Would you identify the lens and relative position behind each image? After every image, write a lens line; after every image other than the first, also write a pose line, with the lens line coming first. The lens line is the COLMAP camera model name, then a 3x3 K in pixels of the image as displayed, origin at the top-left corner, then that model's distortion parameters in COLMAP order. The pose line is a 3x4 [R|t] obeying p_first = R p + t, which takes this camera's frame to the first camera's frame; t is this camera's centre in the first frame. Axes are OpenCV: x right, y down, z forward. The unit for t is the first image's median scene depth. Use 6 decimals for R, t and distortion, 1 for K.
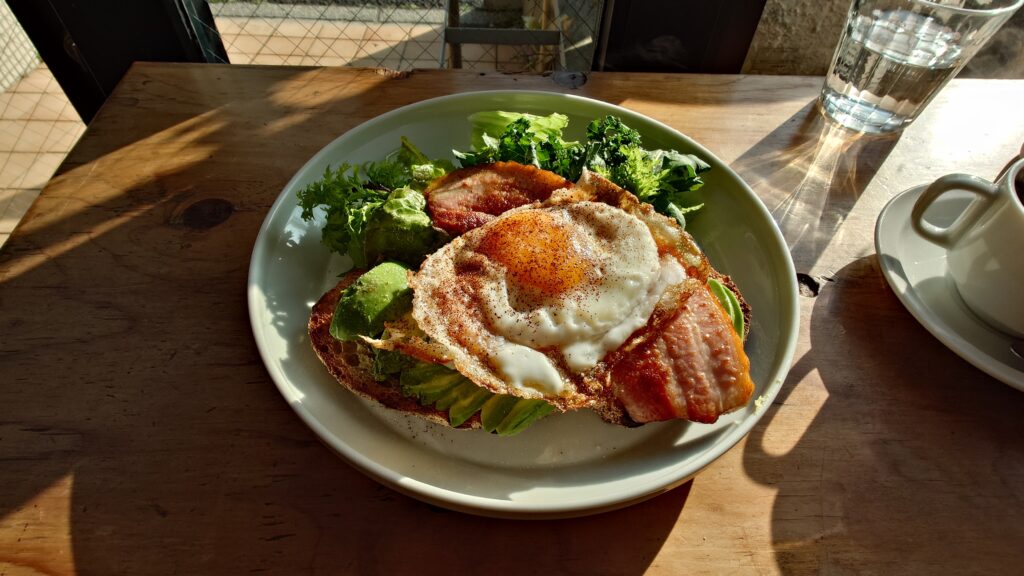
lens RADIAL K [[580.2, 0, 510.4], [0, 580.2, 288.5], [0, 0, 1]] dist [-0.000125, -0.002376]
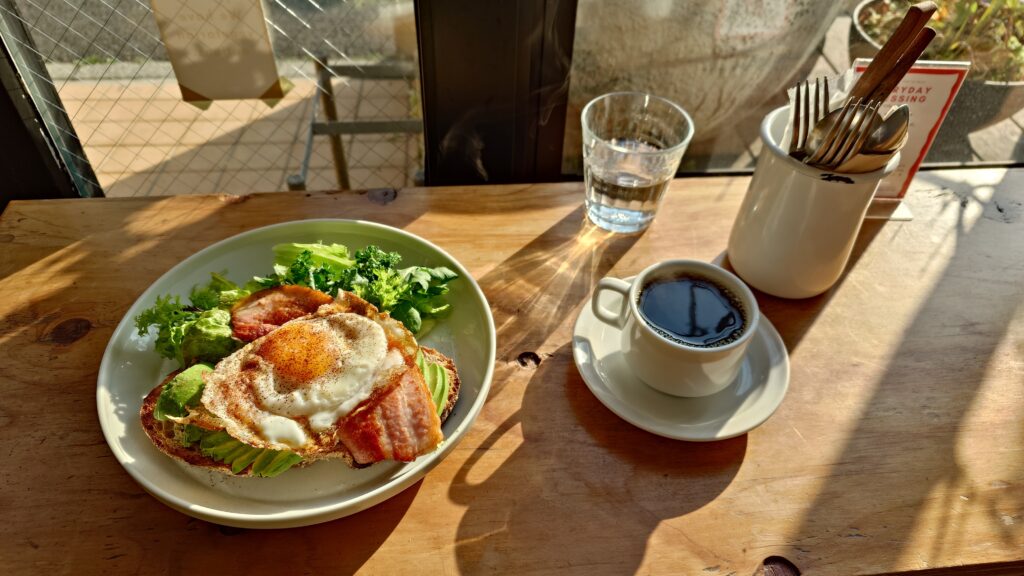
lens RADIAL K [[731.9, 0, 511.5], [0, 731.9, 287.9], [0, 0, 1]] dist [-0.008787, -0.001318]
pose [[0.997393, -0.052619, 0.049384, 0.452447], [0.057400, 0.993231, -0.100987, -0.005968], [-0.043736, 0.103558, 0.993661, -0.789455]]
